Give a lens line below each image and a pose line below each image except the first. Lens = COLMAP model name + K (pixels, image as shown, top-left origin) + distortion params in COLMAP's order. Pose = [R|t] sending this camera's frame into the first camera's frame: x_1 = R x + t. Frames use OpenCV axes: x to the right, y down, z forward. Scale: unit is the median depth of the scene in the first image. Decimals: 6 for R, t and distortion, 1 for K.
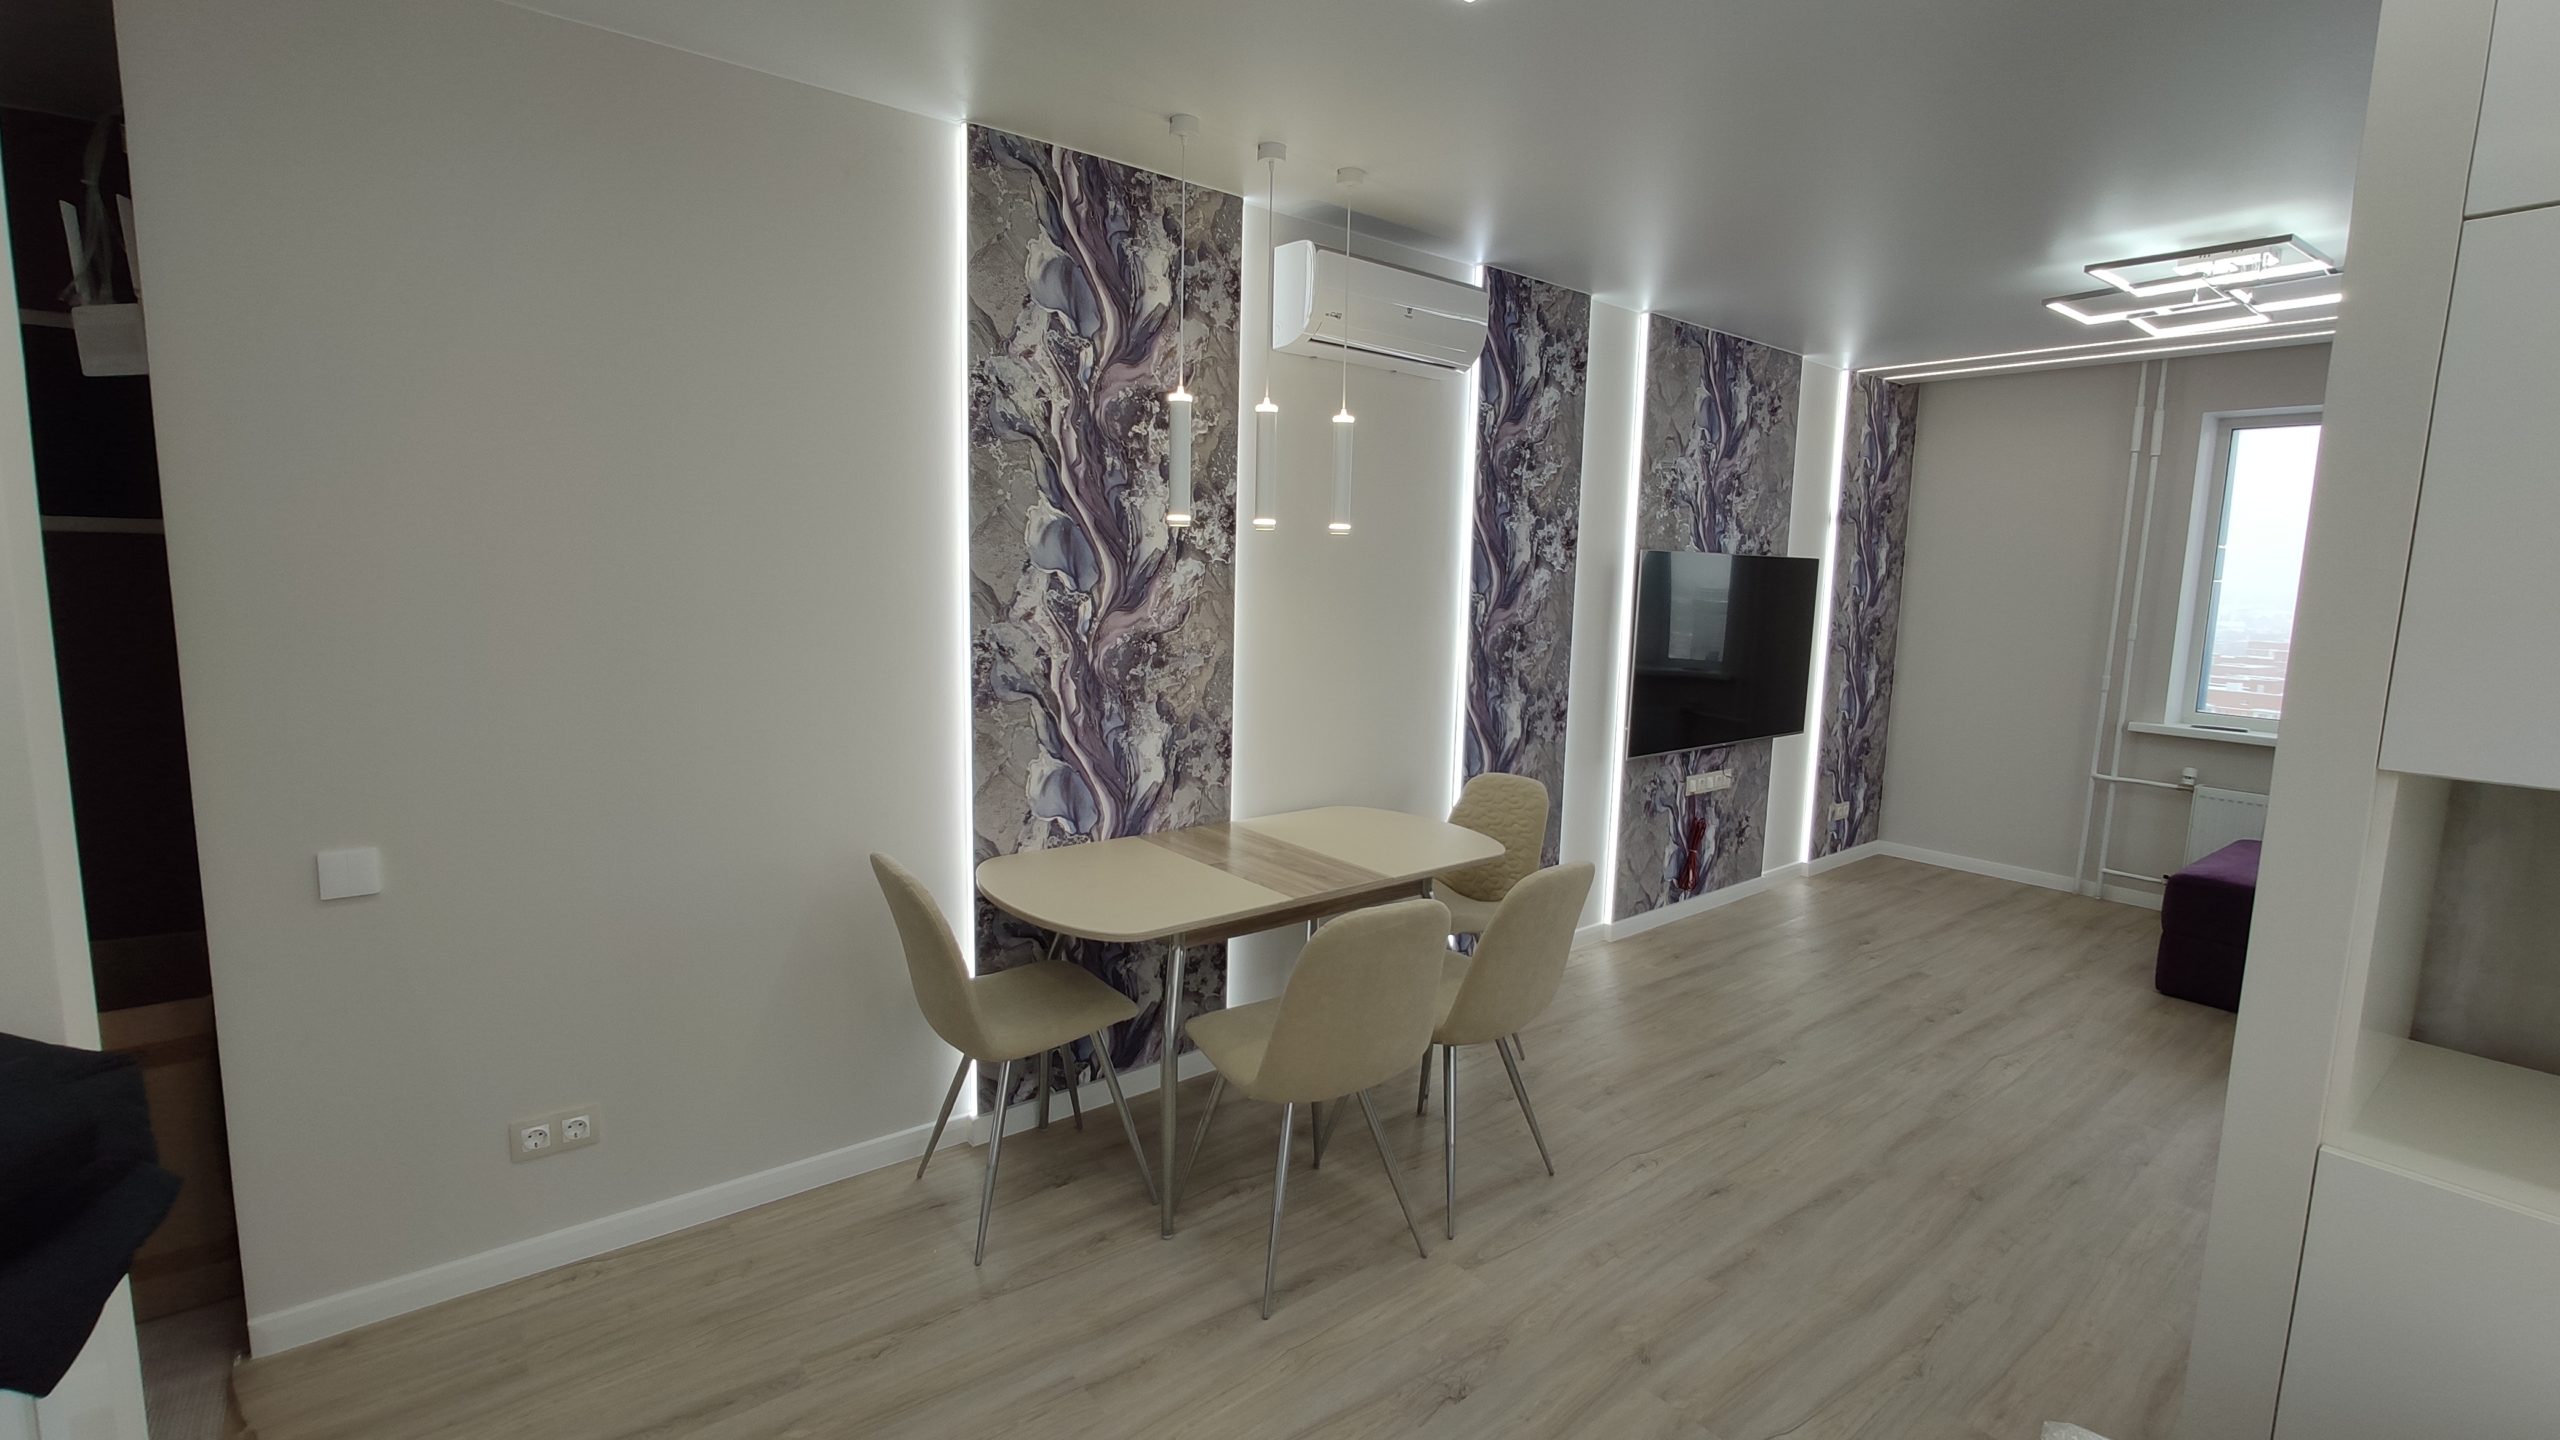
lens RADIAL K [[1104.3, 0, 1280.0], [0, 1104.3, 720.0], [0, 0, 1]] dist [-0.053227, 0.000348]
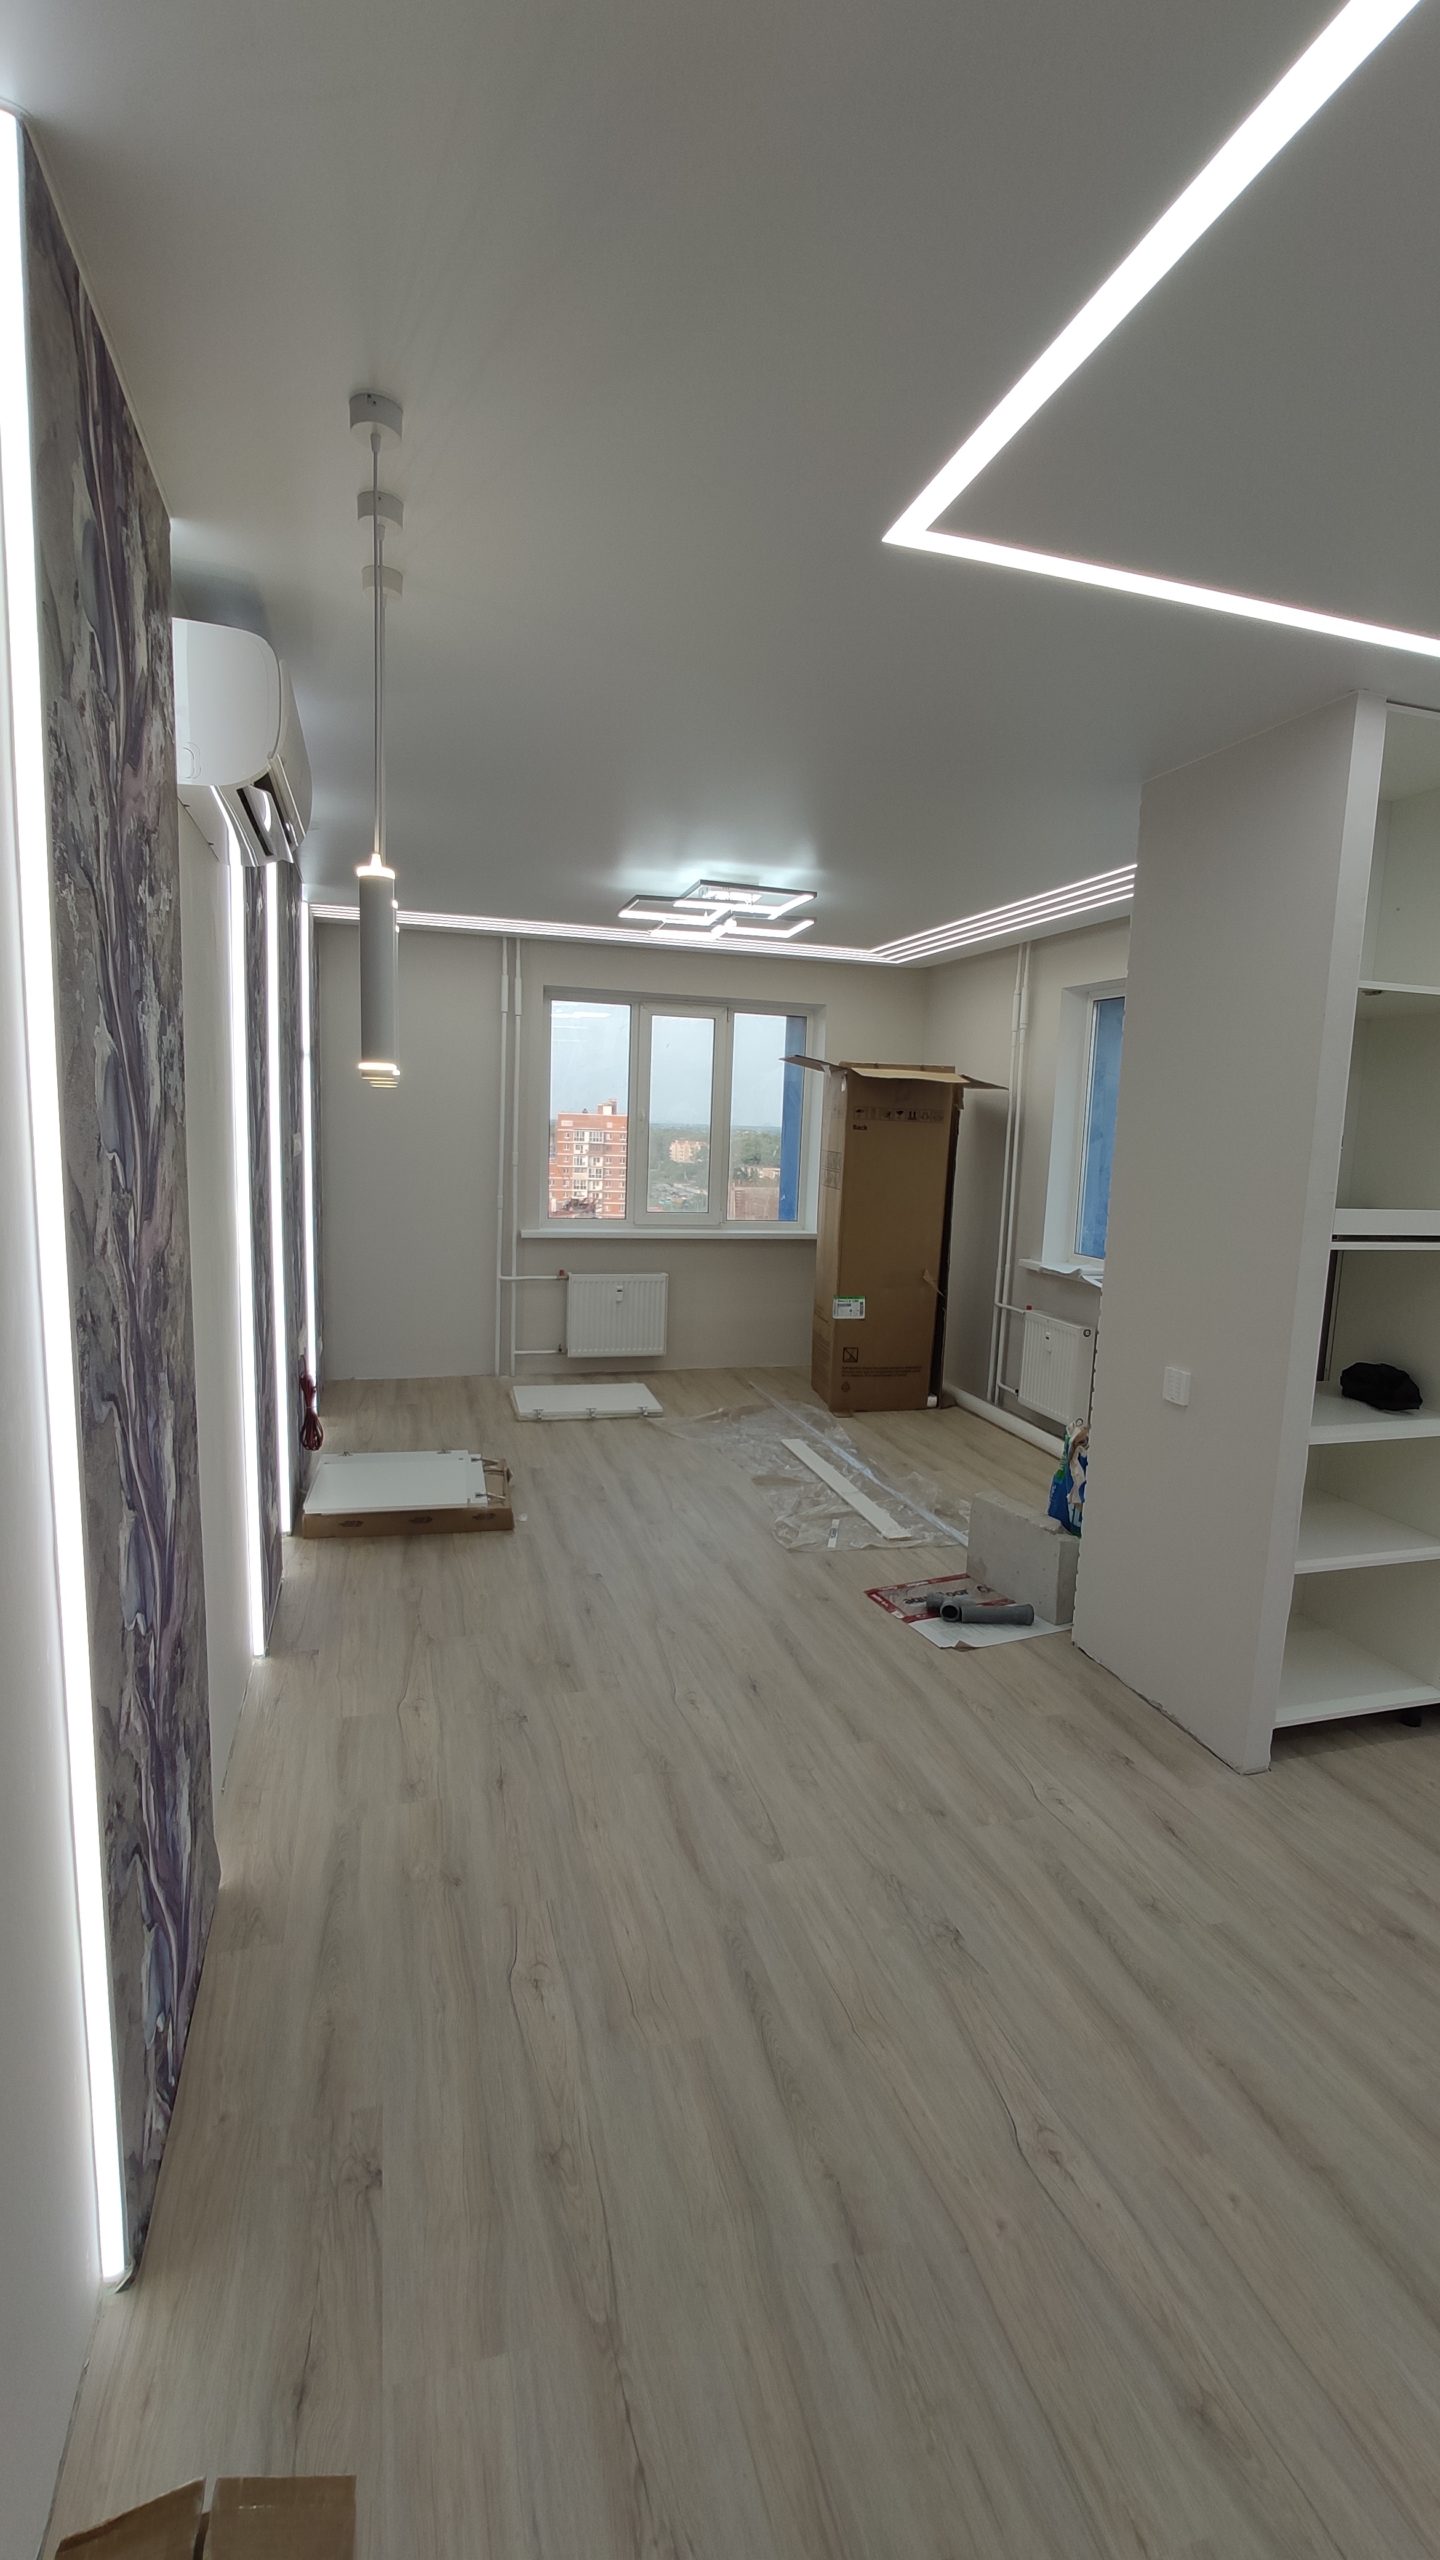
lens RADIAL K [[1104.3, 0, 720.0], [0, 1104.3, 1280.0], [0, 0, 1]] dist [-0.053227, 0.000348]
pose [[0.370699, -0.139030, 0.918288, -0.365737], [0.106566, 0.988569, 0.106651, -0.064663], [-0.922619, 0.058323, 0.381277, 0.353346]]
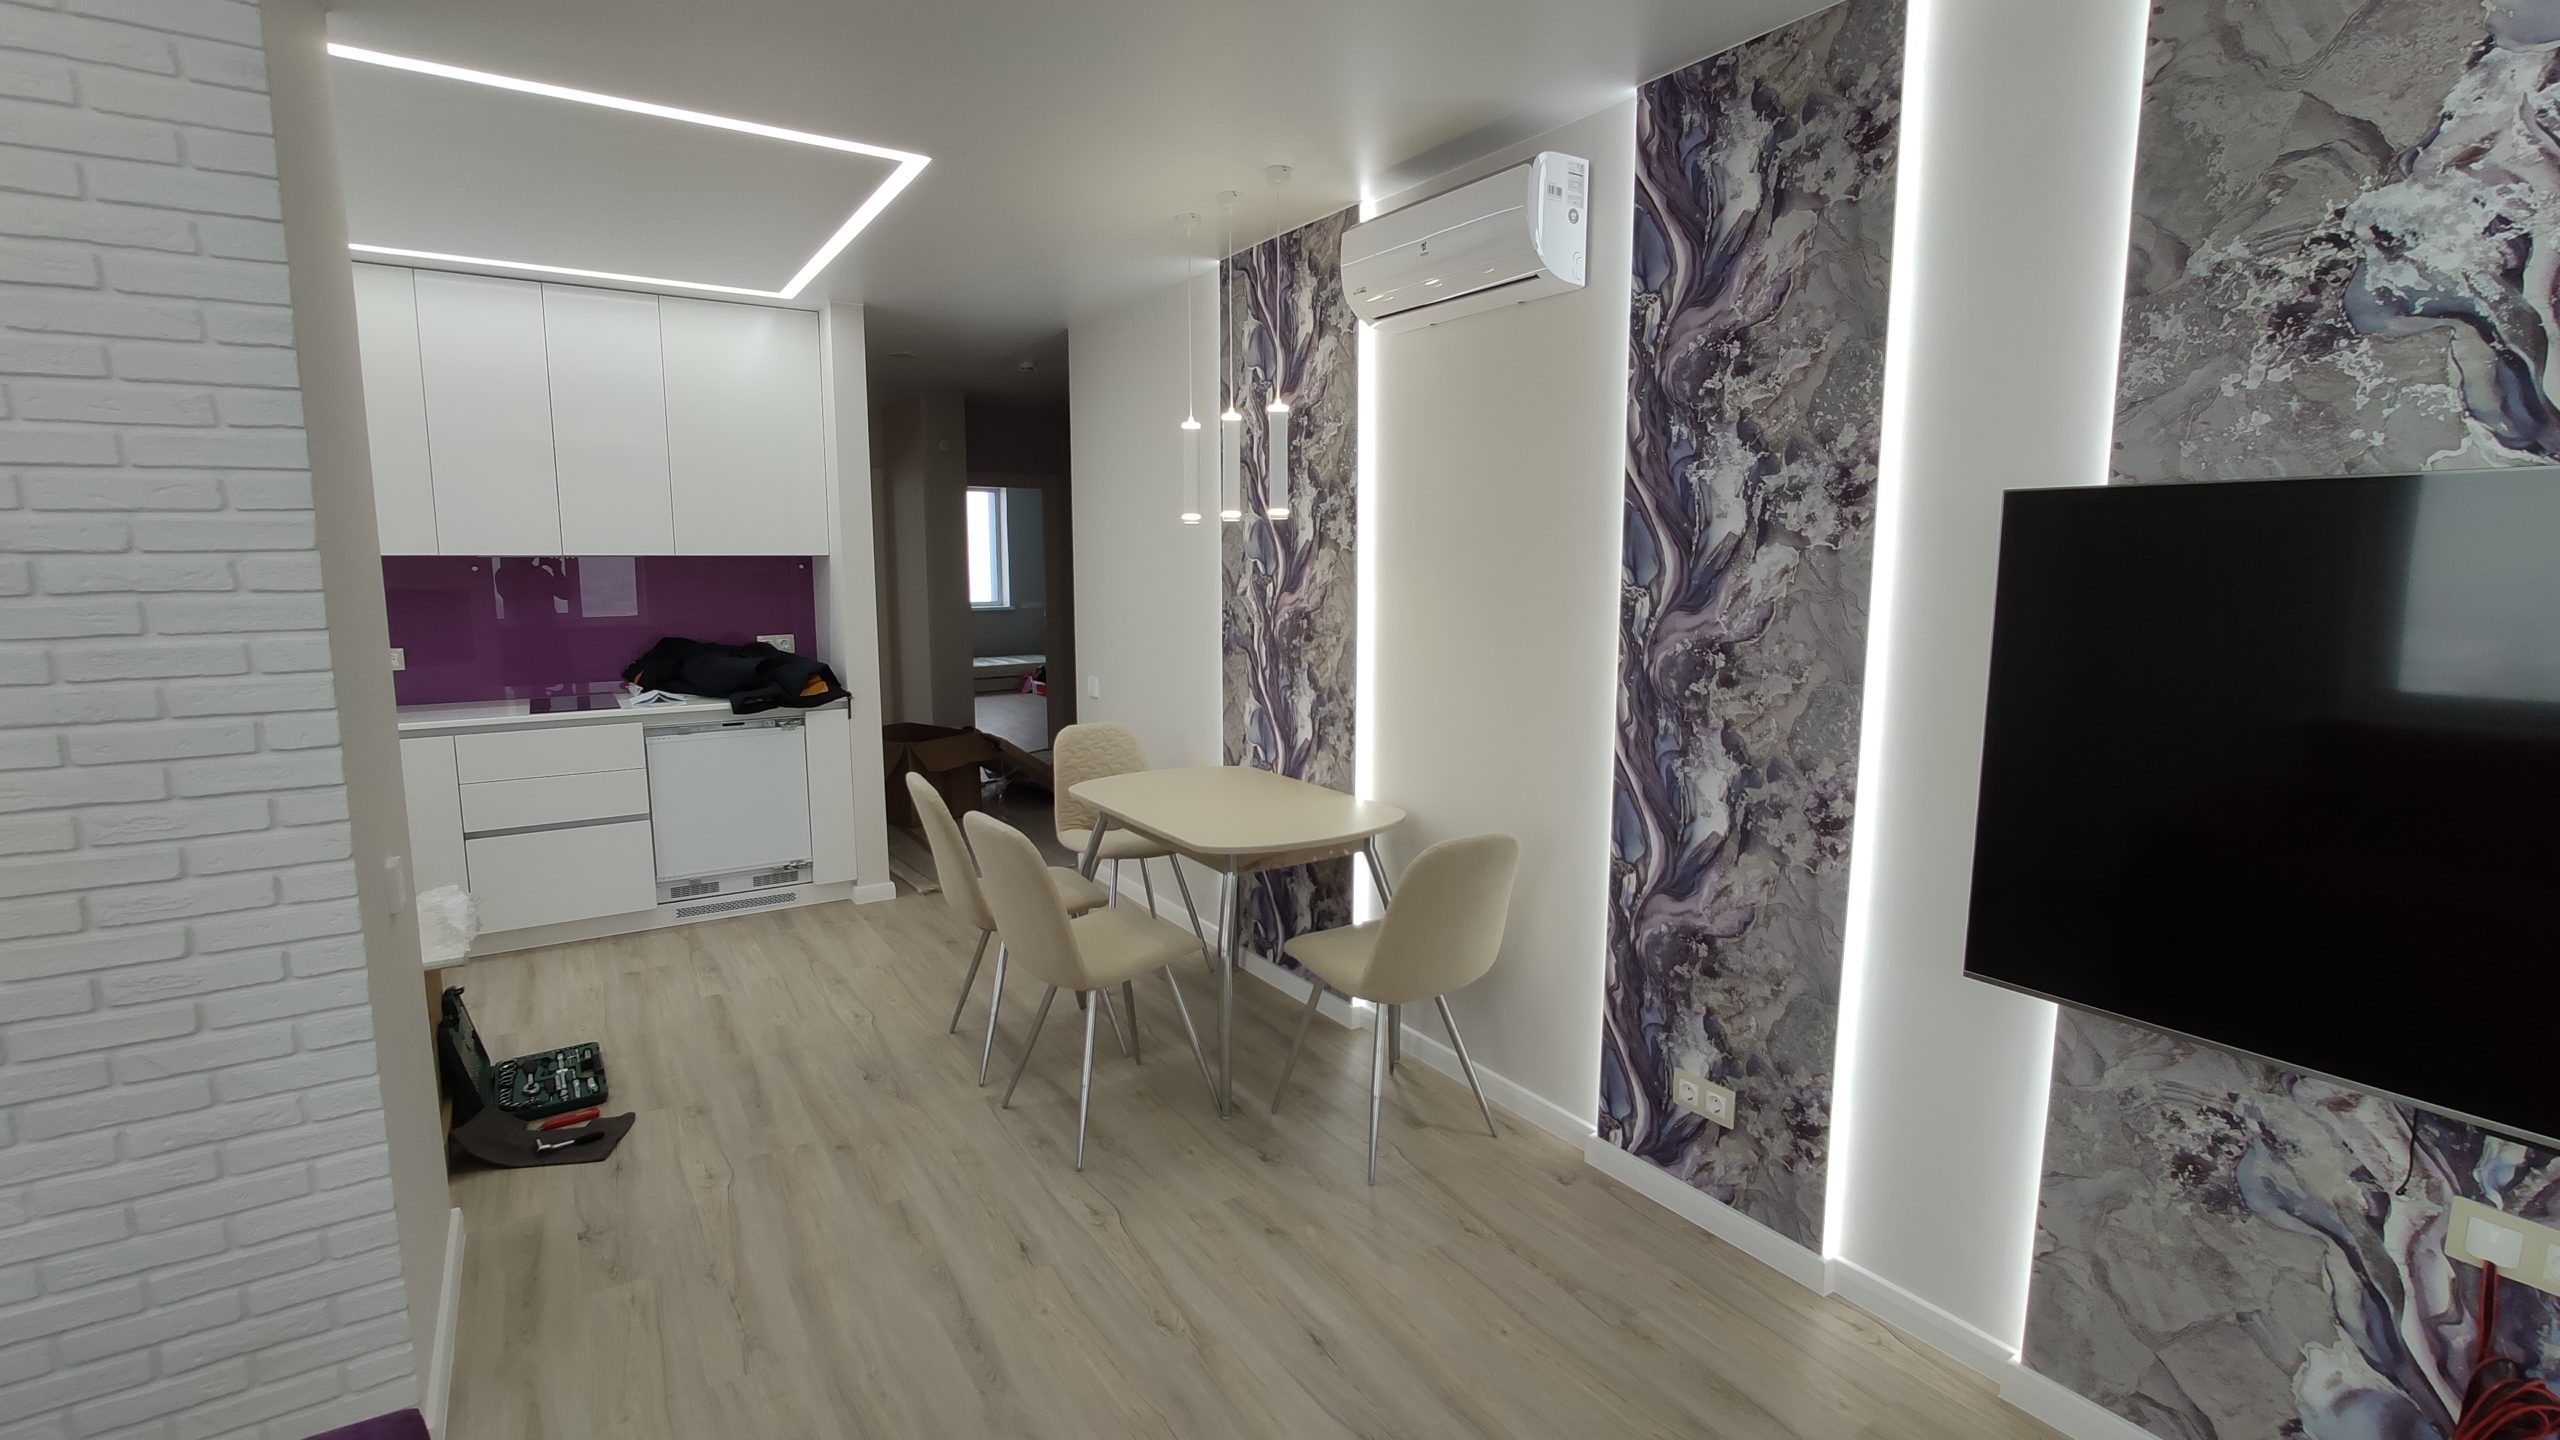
lens RADIAL K [[1124.4, 0, 1280.0], [0, 1124.4, 720.0], [0, 0, 1]] dist [-0.032550, 0.013349]
pose [[-0.078667, 0.119485, -0.989715, 0.761019], [-0.142597, 0.981234, 0.129795, -0.081370], [0.986650, 0.151341, -0.060153, 0.736745]]
